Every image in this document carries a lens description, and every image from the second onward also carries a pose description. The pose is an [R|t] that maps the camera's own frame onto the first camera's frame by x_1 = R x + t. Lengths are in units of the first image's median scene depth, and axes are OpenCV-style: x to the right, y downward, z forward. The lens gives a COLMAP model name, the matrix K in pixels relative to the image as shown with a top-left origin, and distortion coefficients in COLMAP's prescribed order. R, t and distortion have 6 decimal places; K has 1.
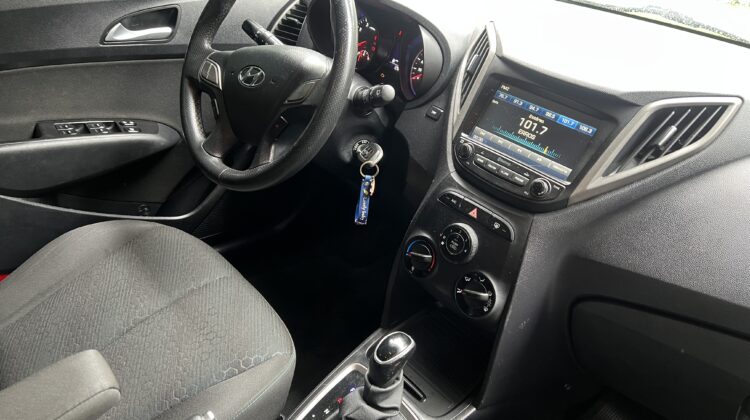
lens RADIAL K [[582.9, 0, 376.1], [0, 582.9, 206.3], [0, 0, 1]] dist [0.046264, -0.000604]
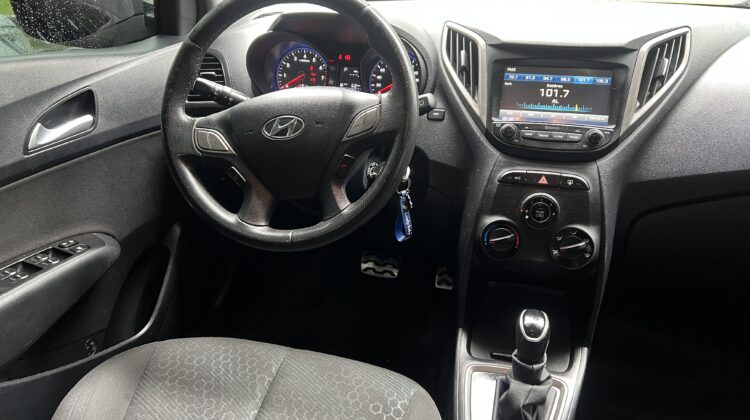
lens RADIAL K [[582.9, 0, 376.2], [0, 582.9, 215.2], [0, 0, 1]] dist [0.046264, -0.000604]
pose [[0.831142, -0.343782, 0.437055, -0.599013], [0.360978, 0.931430, 0.046183, -0.091807], [-0.422963, 0.119382, 0.898248, 0.145149]]
